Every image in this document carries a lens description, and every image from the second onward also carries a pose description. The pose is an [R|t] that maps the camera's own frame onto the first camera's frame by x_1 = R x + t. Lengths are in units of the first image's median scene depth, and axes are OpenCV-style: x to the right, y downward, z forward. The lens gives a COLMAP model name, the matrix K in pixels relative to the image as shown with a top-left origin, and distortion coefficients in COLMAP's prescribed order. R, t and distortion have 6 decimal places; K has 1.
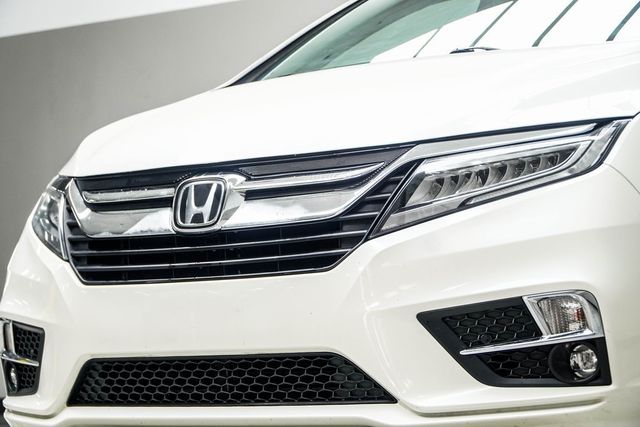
lens RADIAL K [[2228.7, 0, 326.2], [0, 2228.7, 218.2], [0, 0, 1]] dist [-0.693253, 0.000000]
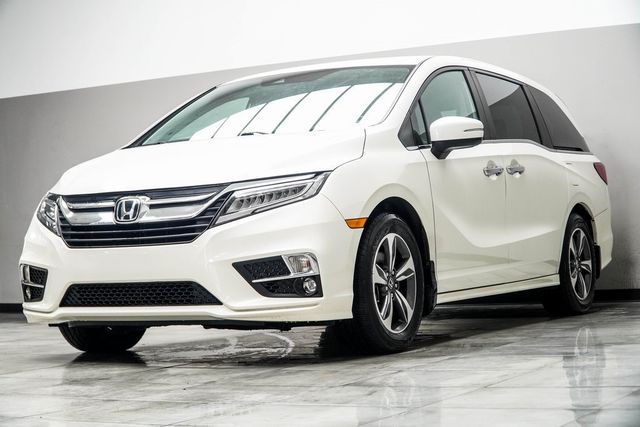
lens RADIAL K [[1267.4, 0, 318.4], [0, 1267.4, 210.9], [0, 0, 1]] dist [-0.240215, 0.000000]
pose [[0.989717, 0.005836, 0.142923, -0.050498], [-0.007139, 0.999937, 0.008607, -0.018162], [-0.142864, -0.009538, 0.989696, -0.217934]]
